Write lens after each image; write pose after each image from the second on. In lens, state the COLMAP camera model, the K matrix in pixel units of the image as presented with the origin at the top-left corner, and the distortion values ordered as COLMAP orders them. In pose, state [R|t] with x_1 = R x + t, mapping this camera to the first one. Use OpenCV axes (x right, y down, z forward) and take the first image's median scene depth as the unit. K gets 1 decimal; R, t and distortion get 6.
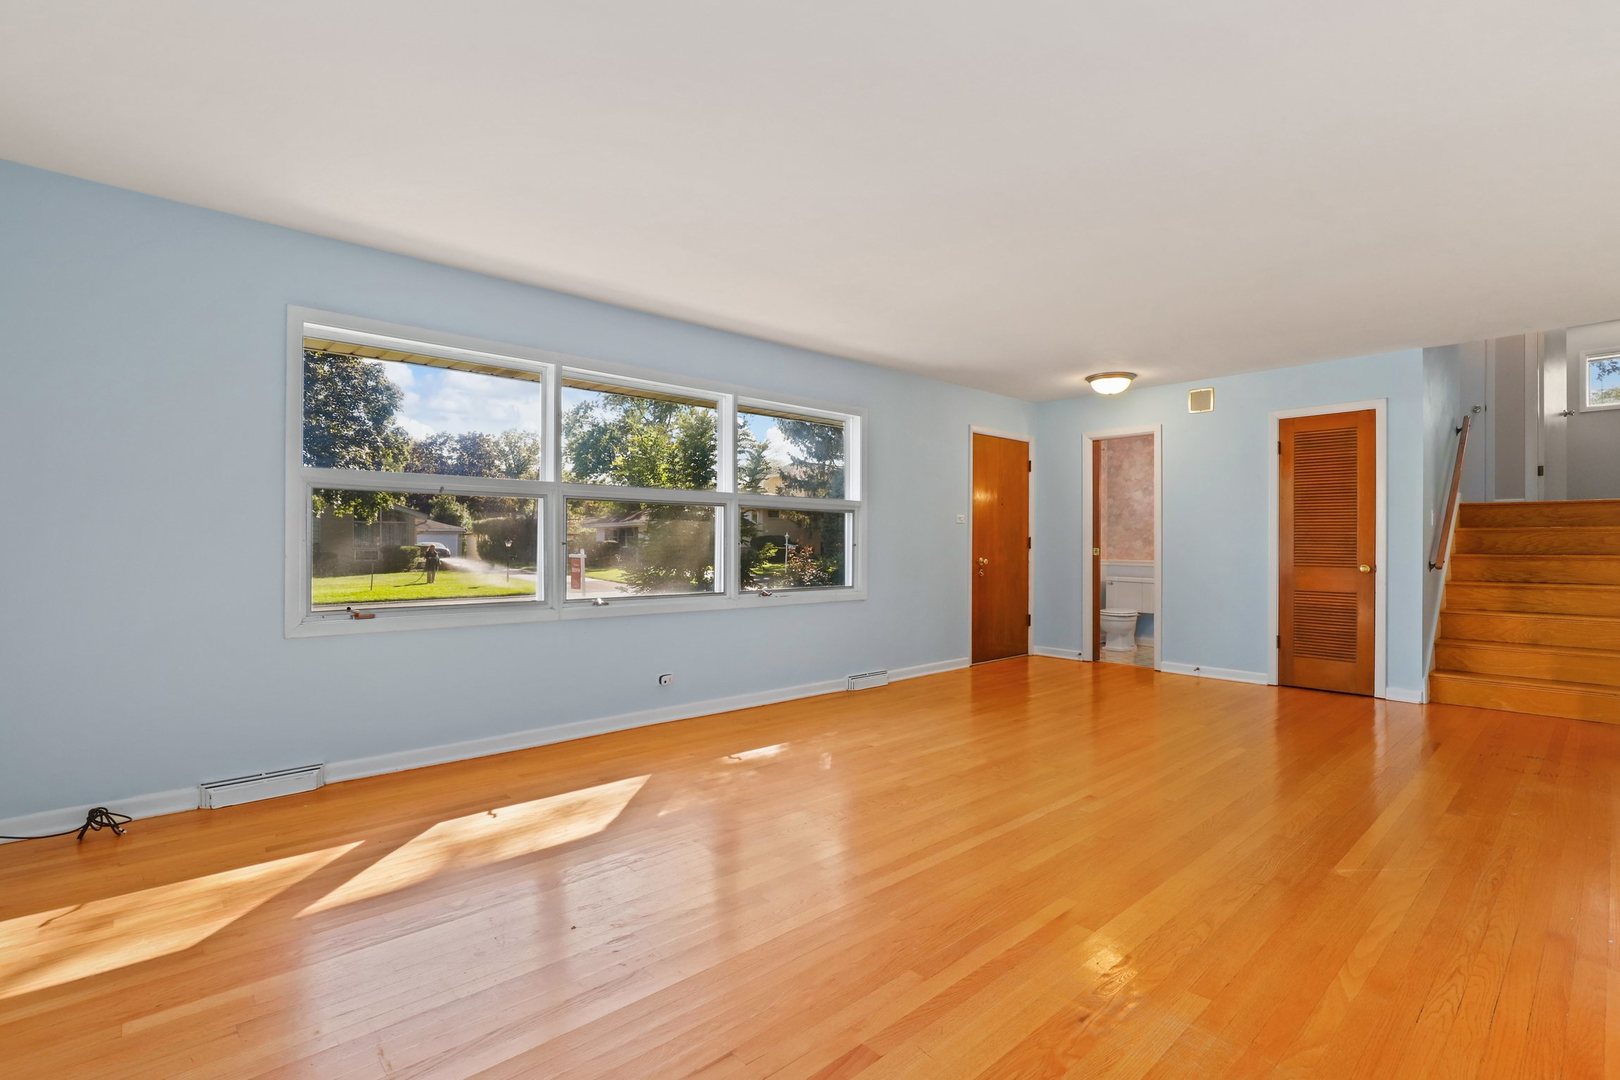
lens RADIAL K [[766.1, 0, 793.9], [0, 766.1, 542.1], [0, 0, 1]] dist [-0.026593, 0.003068]
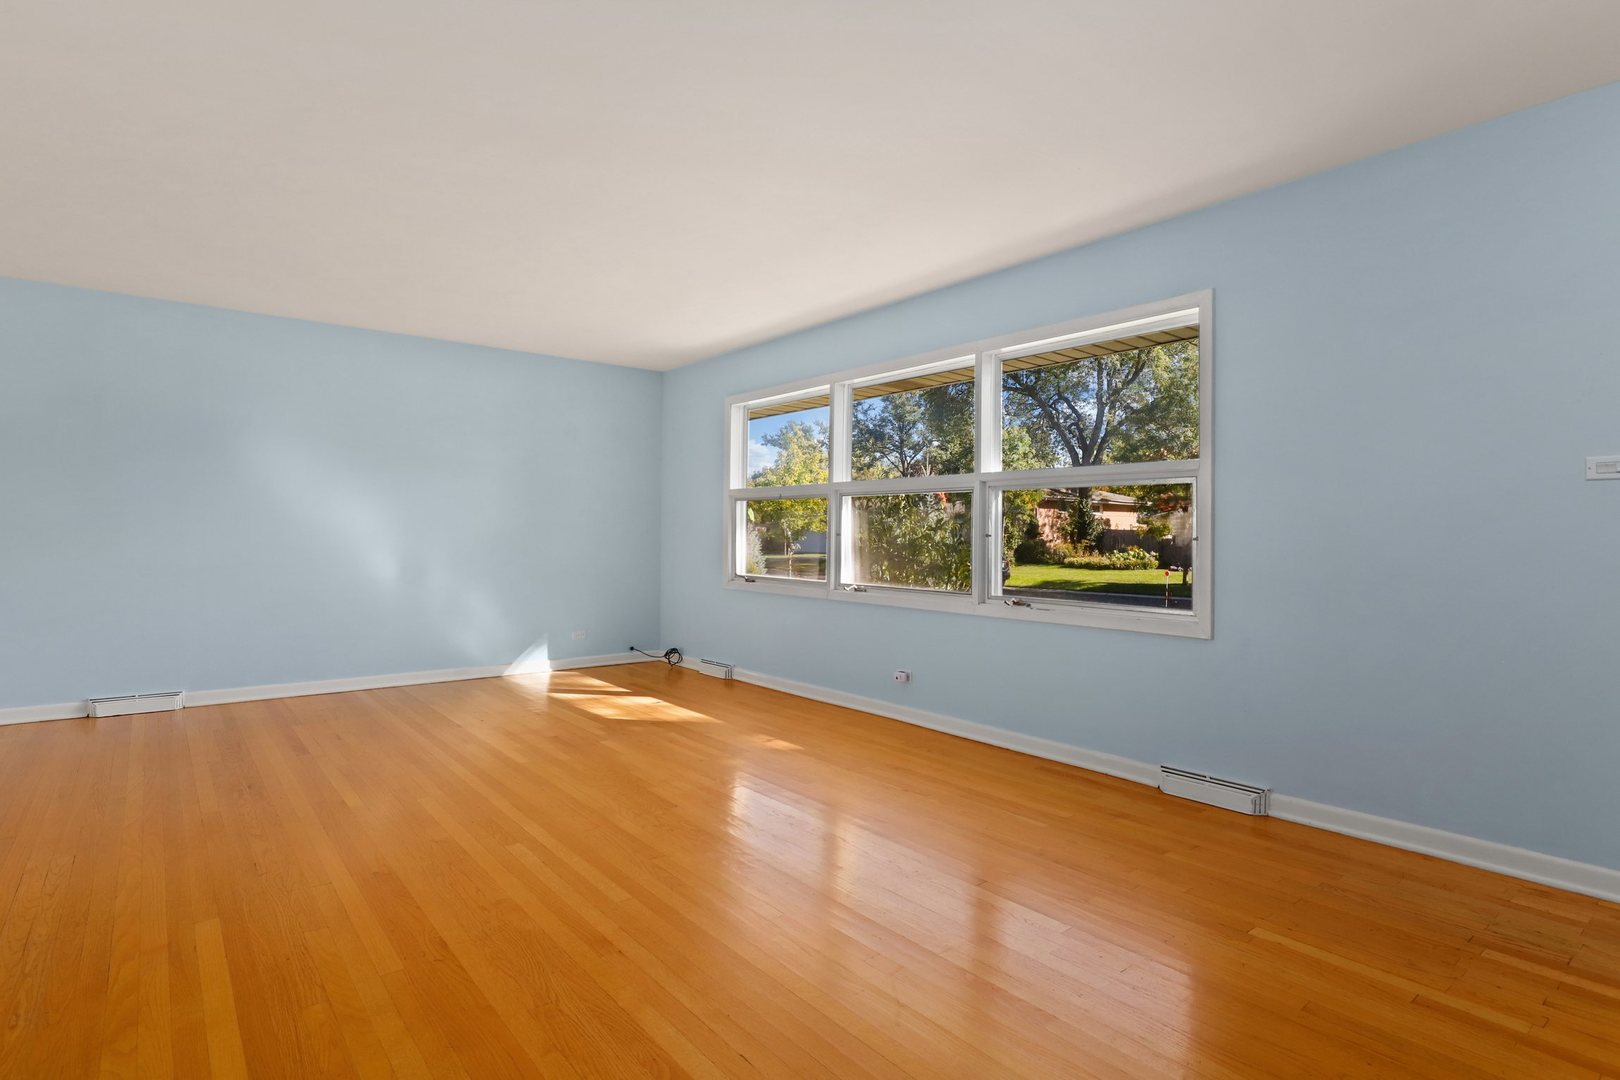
lens RADIAL K [[823.2, 0, 811.8], [0, 823.2, 538.7], [0, 0, 1]] dist [0.002674, 0.000327]
pose [[-0.061592, -0.004085, -0.998093, 0.872327], [-0.012167, 0.999920, -0.003342, 0.009189], [0.998027, 0.011938, -0.061637, 0.935755]]
